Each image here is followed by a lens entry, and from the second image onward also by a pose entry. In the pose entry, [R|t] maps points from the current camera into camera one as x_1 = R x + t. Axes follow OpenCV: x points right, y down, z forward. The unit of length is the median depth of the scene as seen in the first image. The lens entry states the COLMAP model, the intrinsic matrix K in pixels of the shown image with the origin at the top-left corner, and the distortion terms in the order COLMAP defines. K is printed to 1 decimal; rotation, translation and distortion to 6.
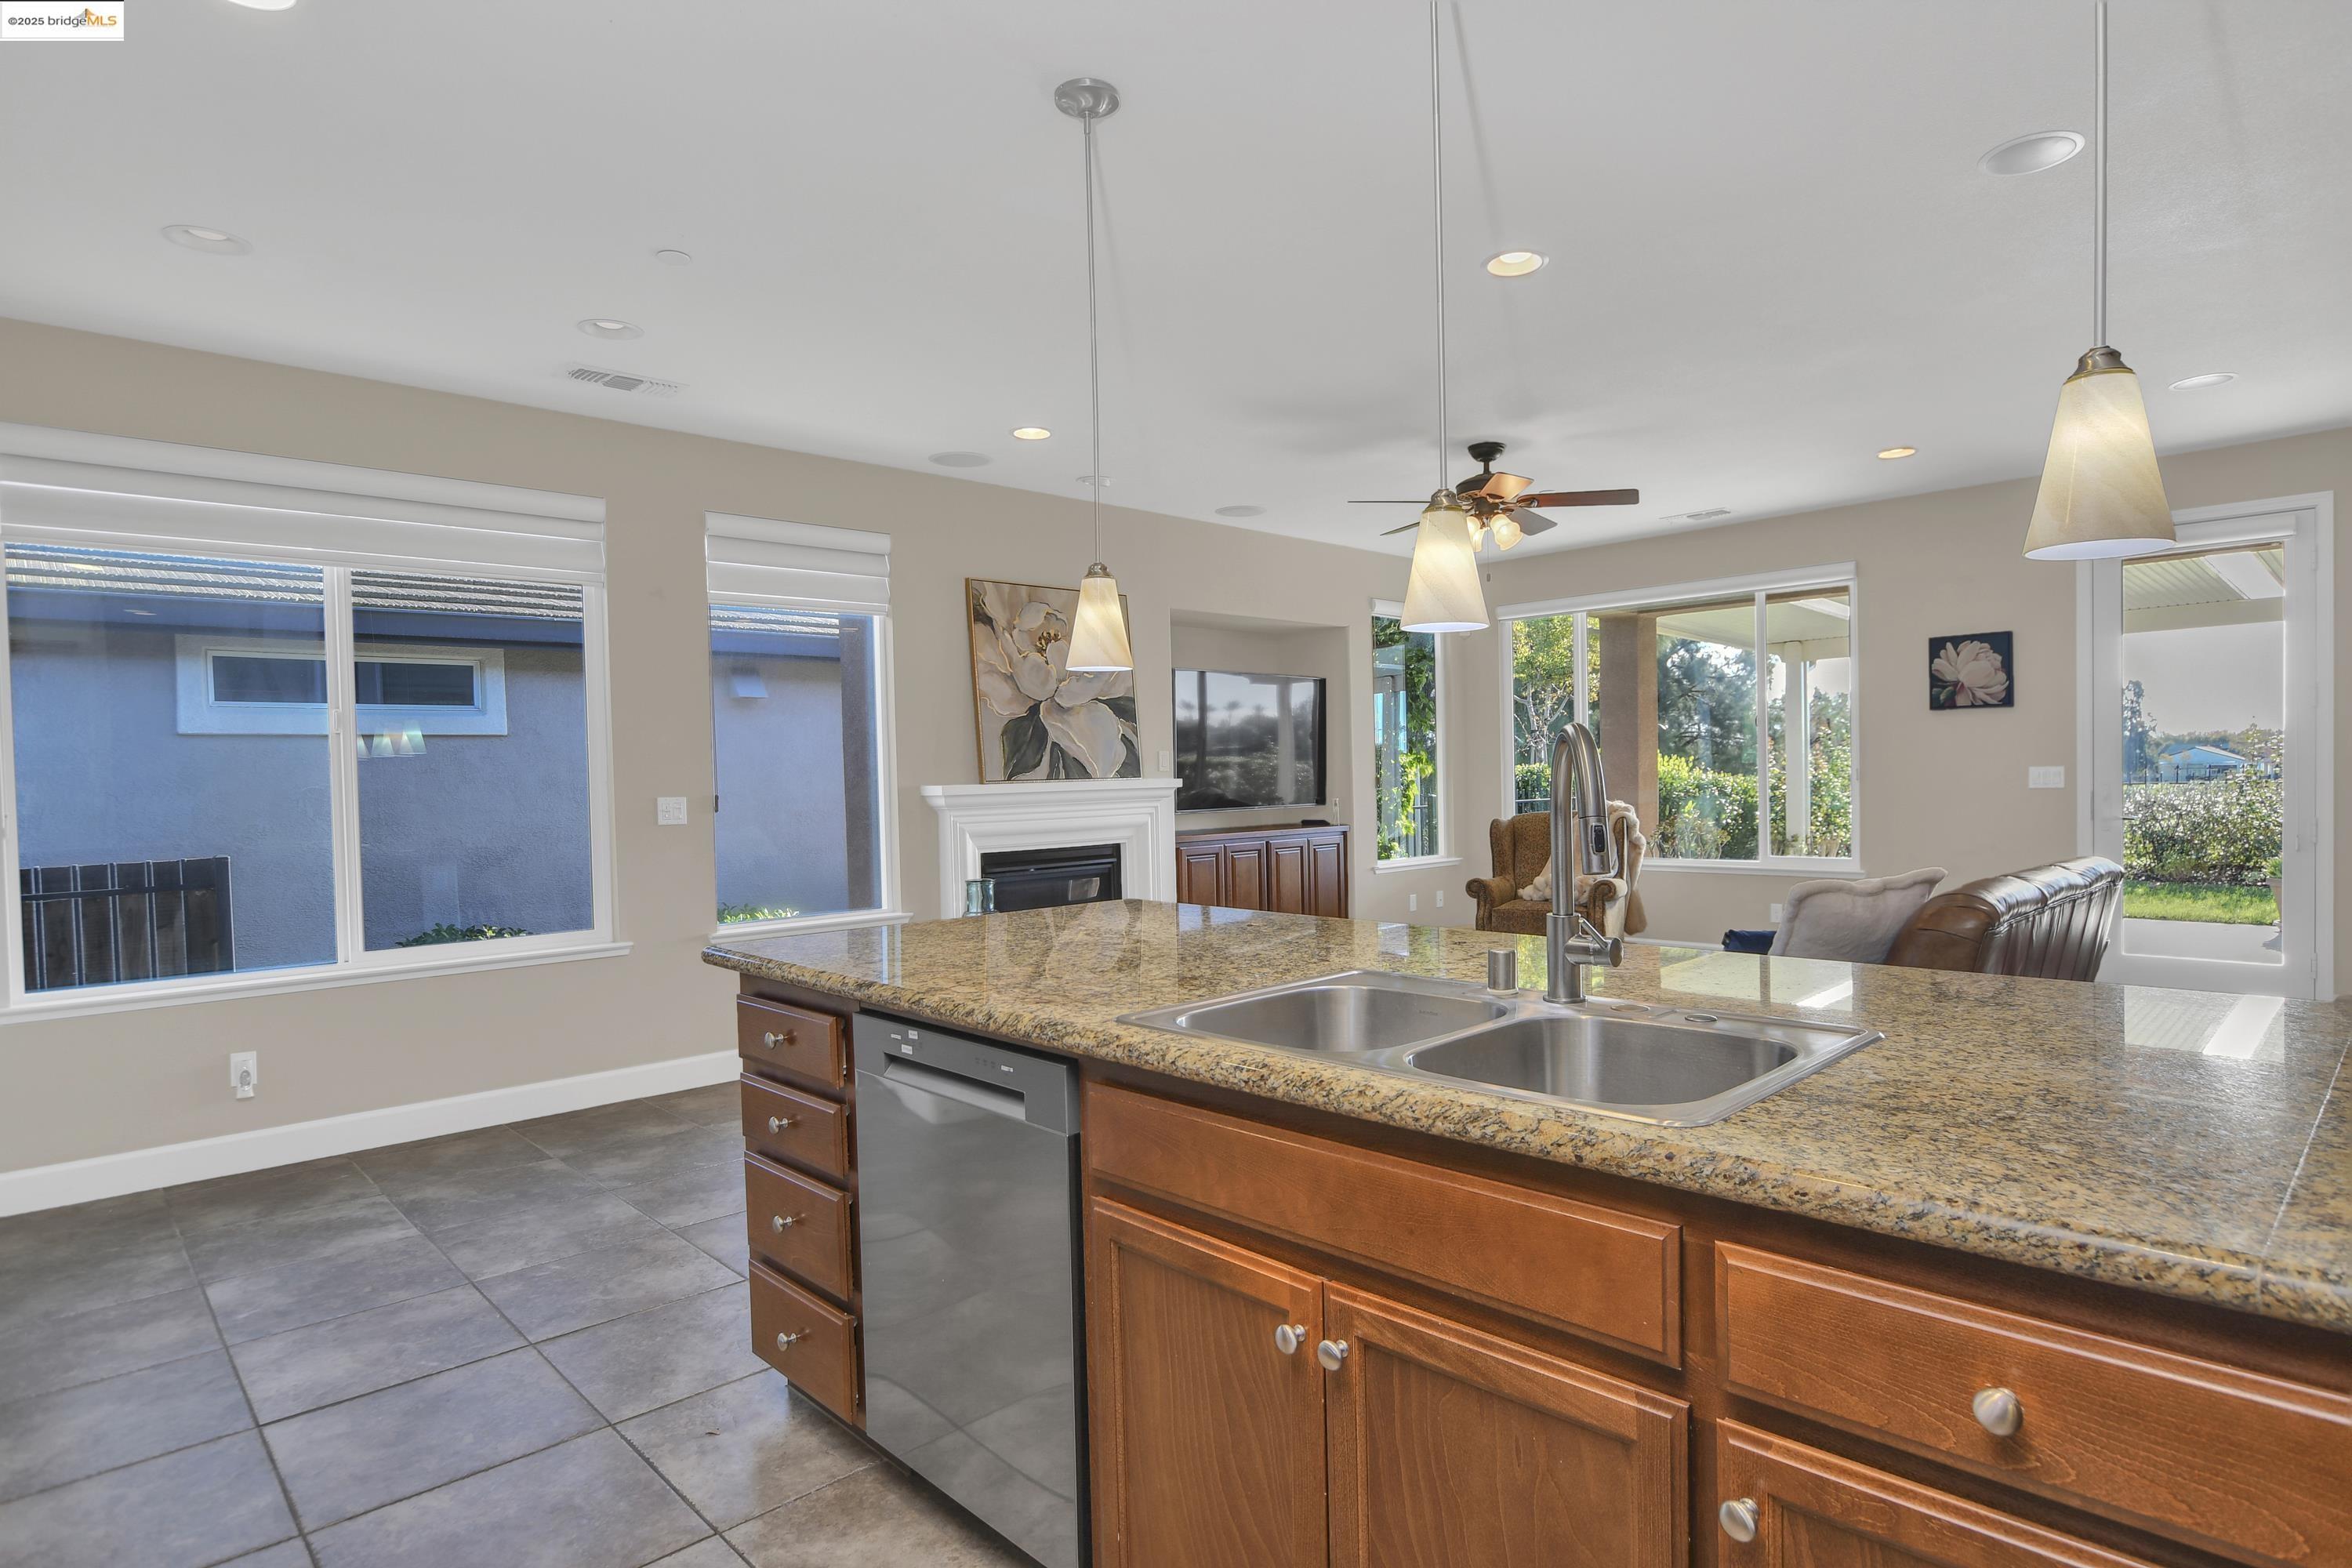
lens RADIAL K [[1255.4, 0, 1215.2], [0, 1255.4, 798.2], [0, 0, 1]] dist [-0.022785, 0.004170]
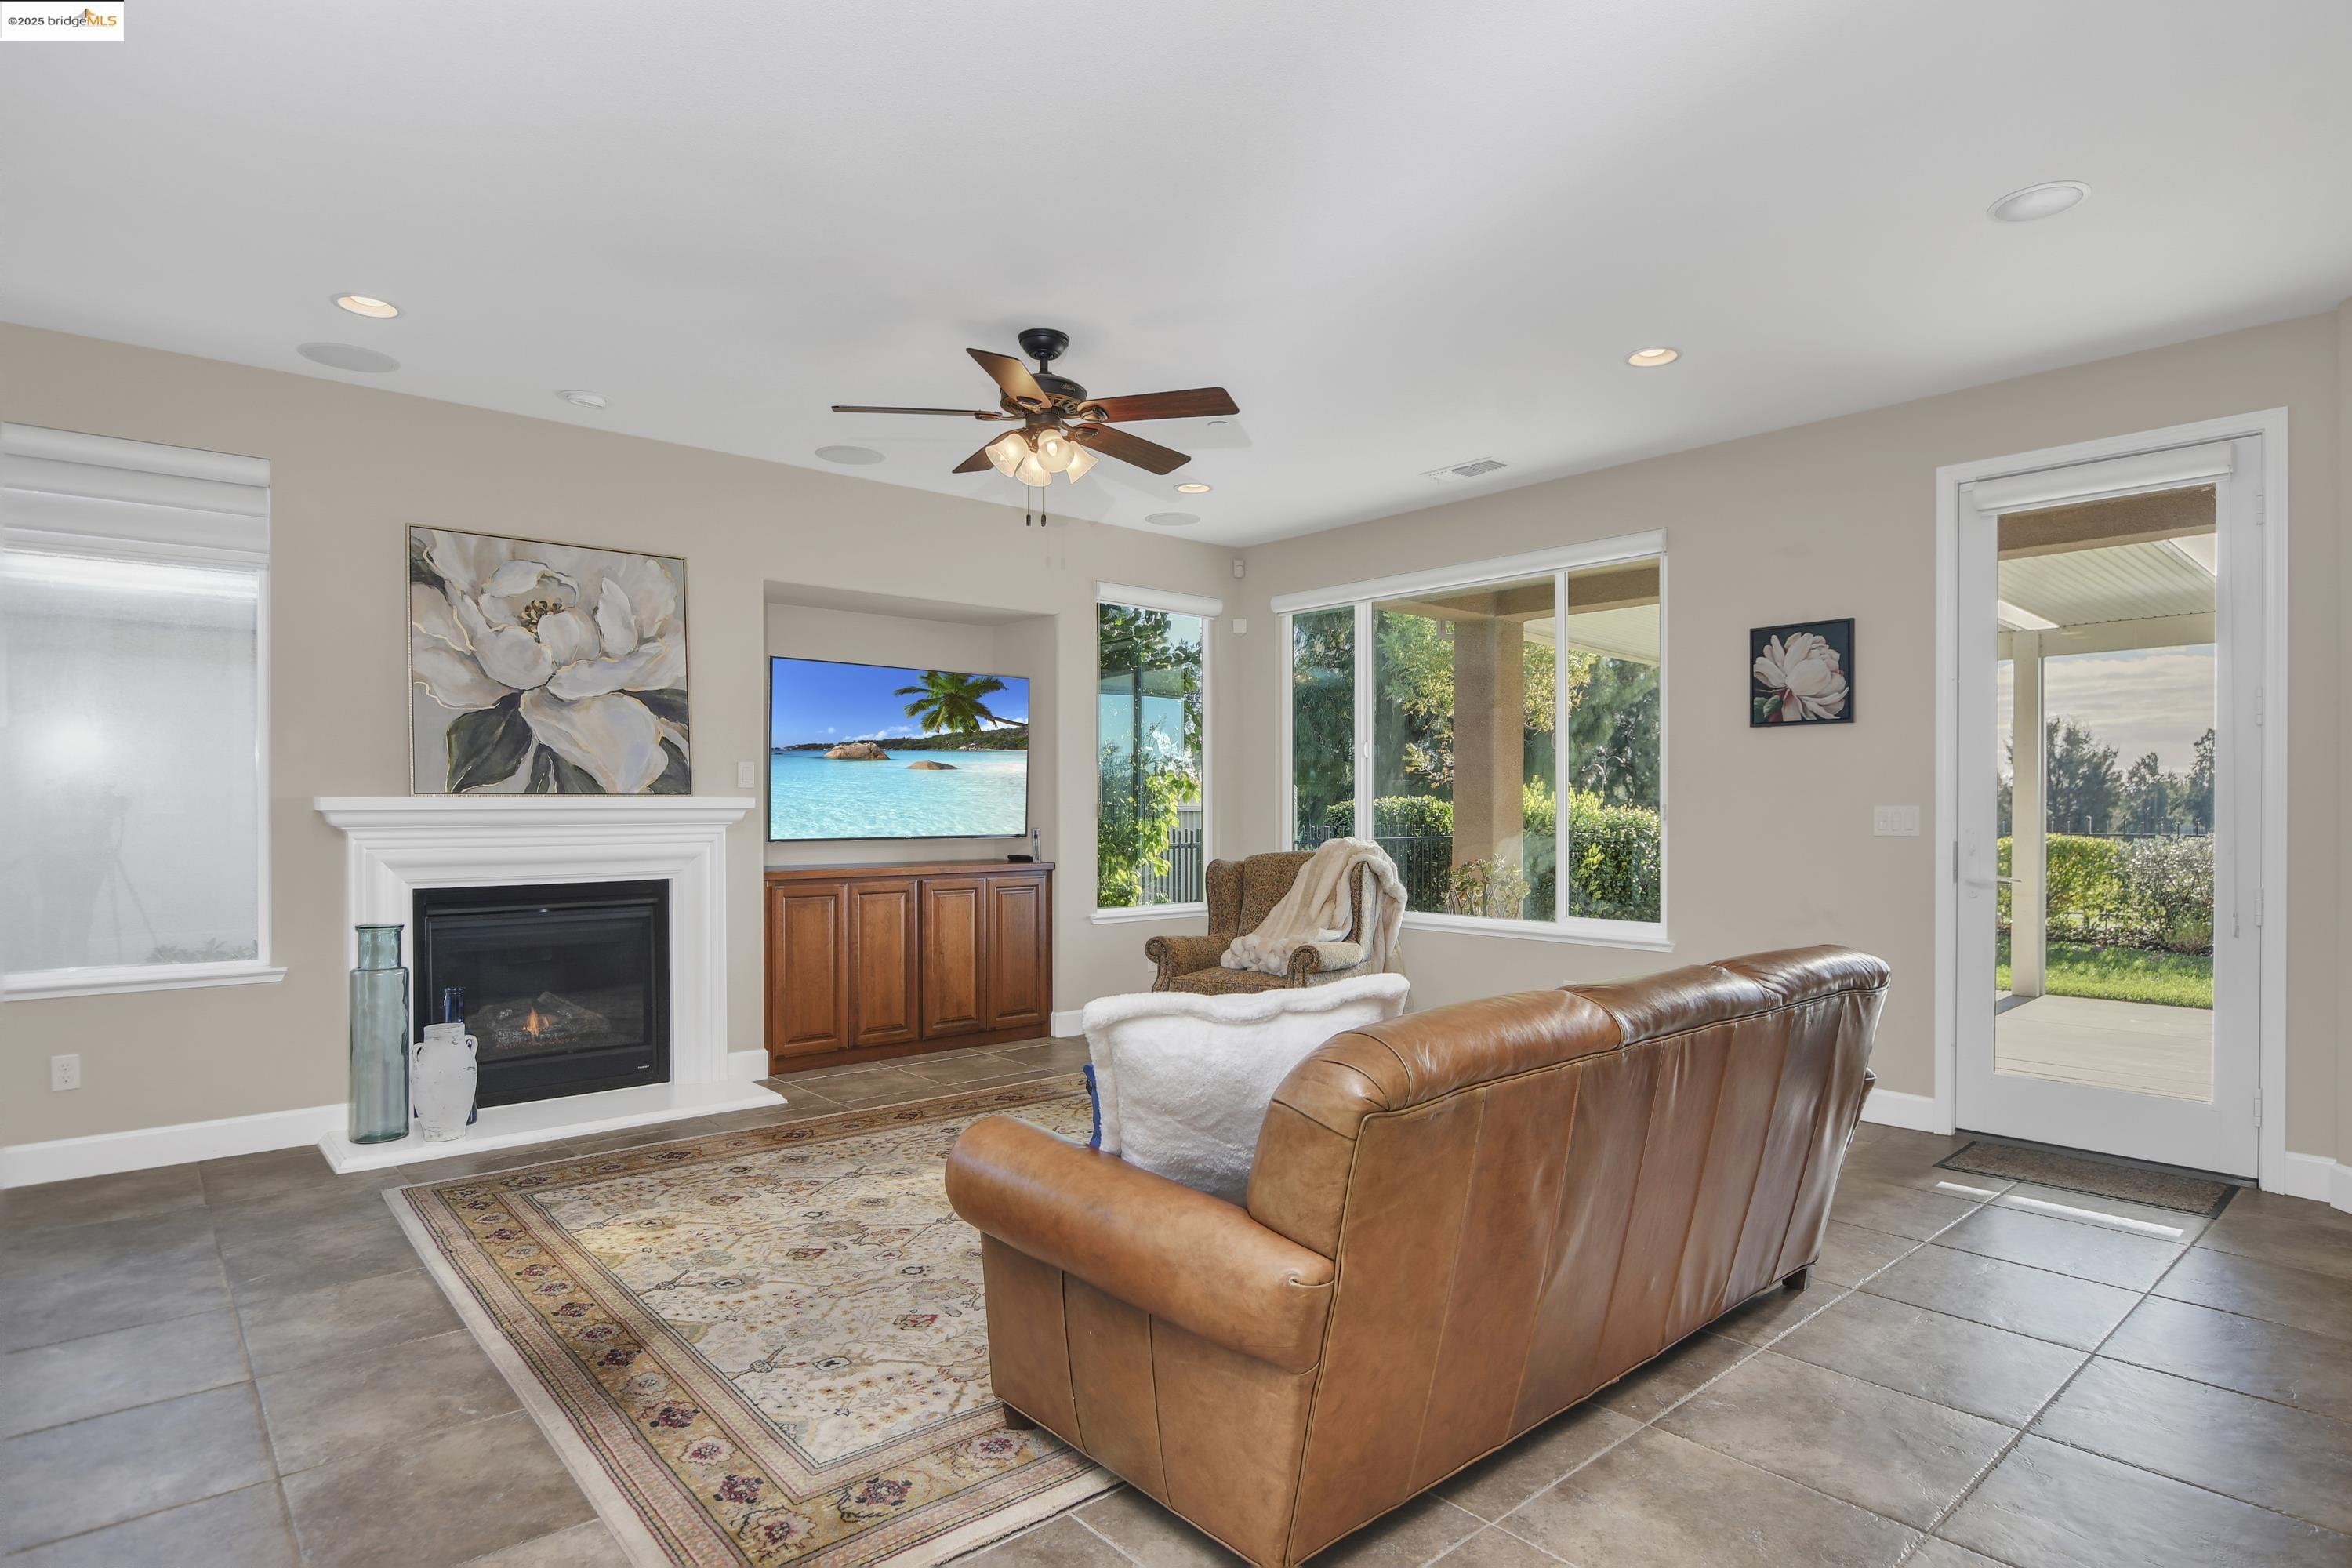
lens RADIAL K [[1255.4, 0, 1206.7], [0, 1255.4, 807.7], [0, 0, 1]] dist [-0.022785, 0.004170]
pose [[0.998620, 0.022443, -0.047483, 0.309331], [-0.023257, 0.999591, -0.016659, -0.003334], [0.047090, 0.017740, 0.998733, 0.264780]]
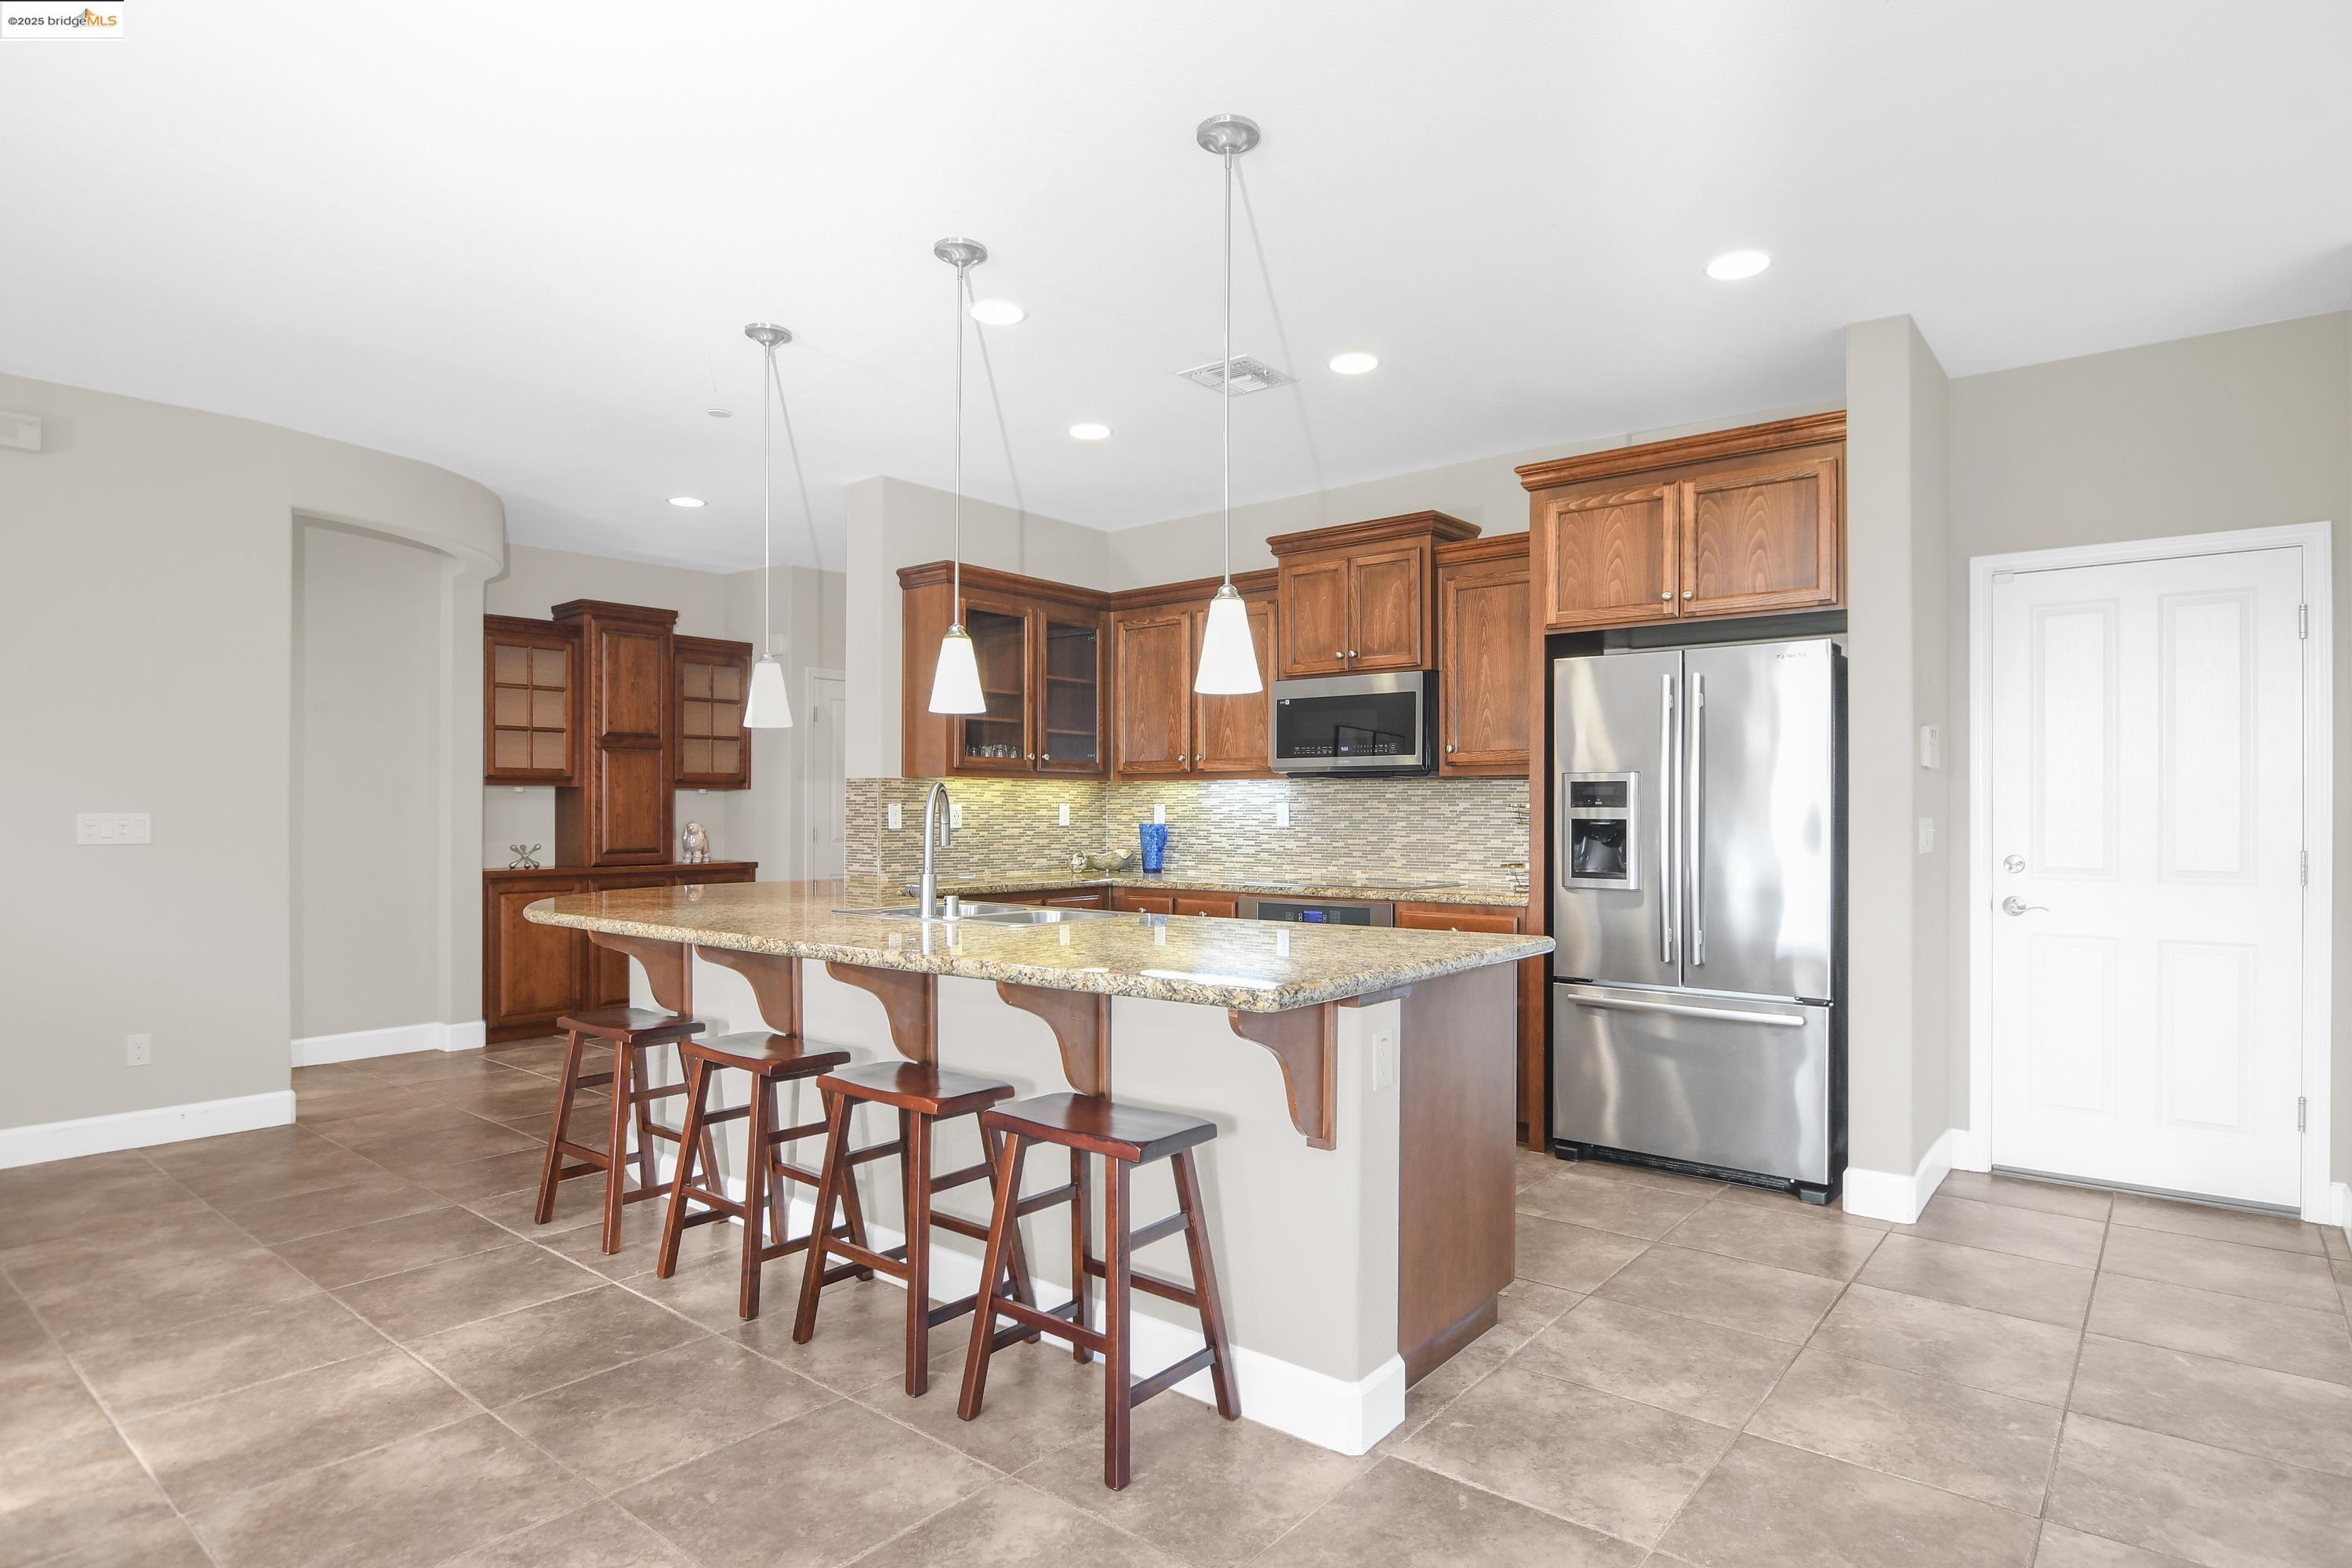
lens RADIAL K [[1273.9, 0, 1214.6], [0, 1273.9, 810.6], [0, 0, 1]] dist [-0.022217, 0.006079]
pose [[-0.992614, 0.020003, -0.119653, 0.019398], [0.017798, 0.999652, 0.019466, -0.011772], [0.120001, 0.017192, -0.992625, 0.849930]]
